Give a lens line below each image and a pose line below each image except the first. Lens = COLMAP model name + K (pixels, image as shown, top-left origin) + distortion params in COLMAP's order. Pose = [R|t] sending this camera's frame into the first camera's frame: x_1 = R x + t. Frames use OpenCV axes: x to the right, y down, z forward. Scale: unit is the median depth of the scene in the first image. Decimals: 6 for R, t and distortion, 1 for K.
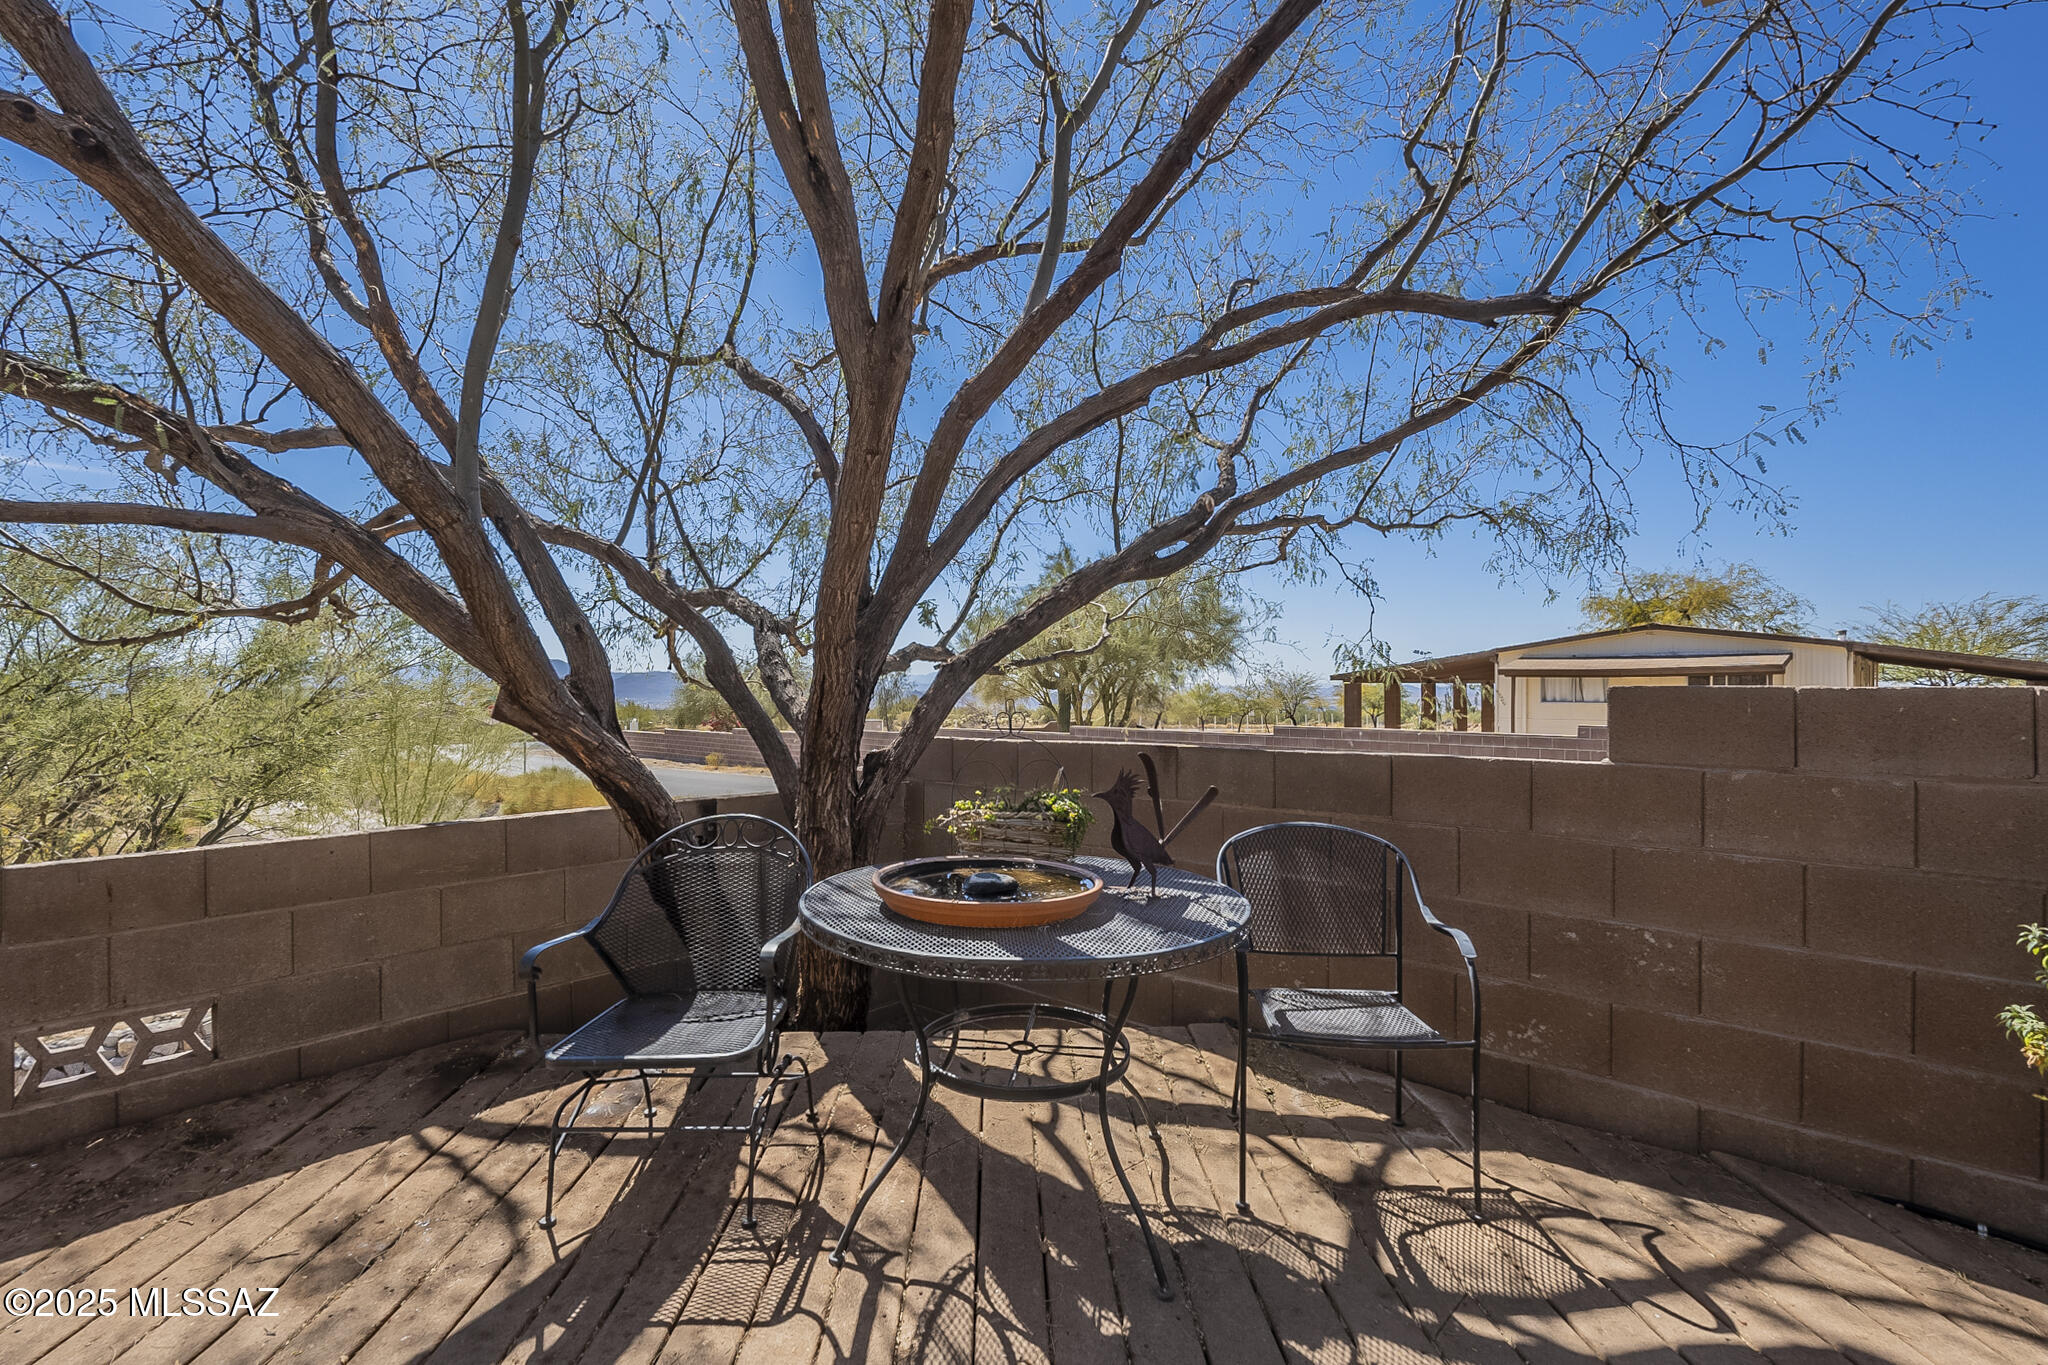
lens RADIAL K [[927.5, 0, 1033.0], [0, 927.5, 681.8], [0, 0, 1]] dist [0.004104, -0.001080]
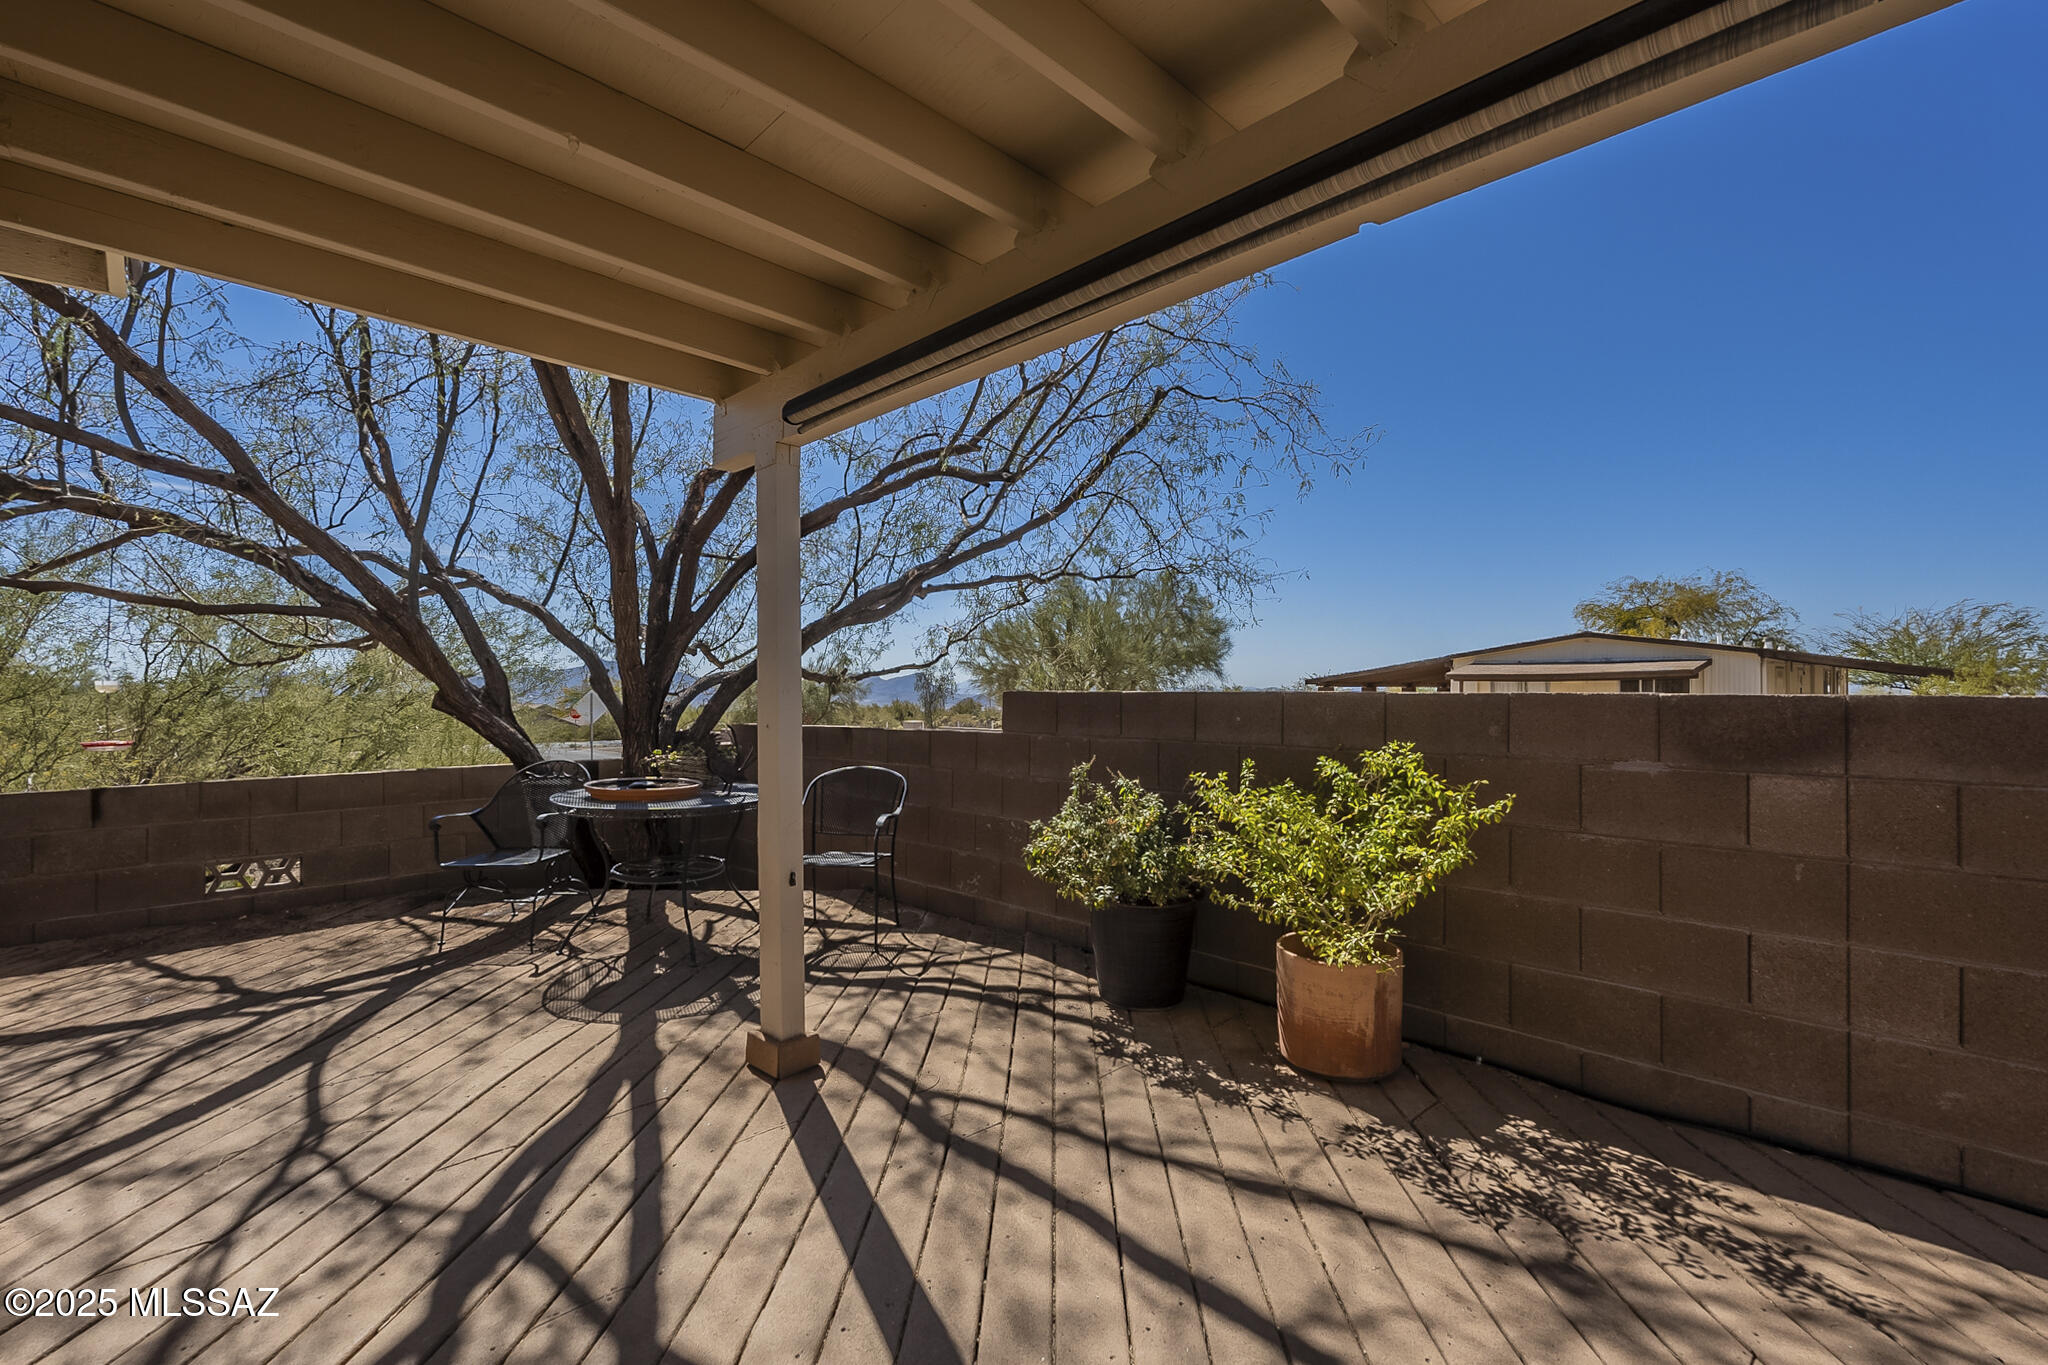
lens RADIAL K [[900.2, 0, 1035.9], [0, 900.2, 680.4], [0, 0, 1]] dist [0.002052, -0.000097]
pose [[0.997862, -0.001840, -0.065324, 0.765154], [0.001419, 0.999978, -0.006496, -0.005201], [0.065335, 0.006389, 0.997843, -0.769340]]
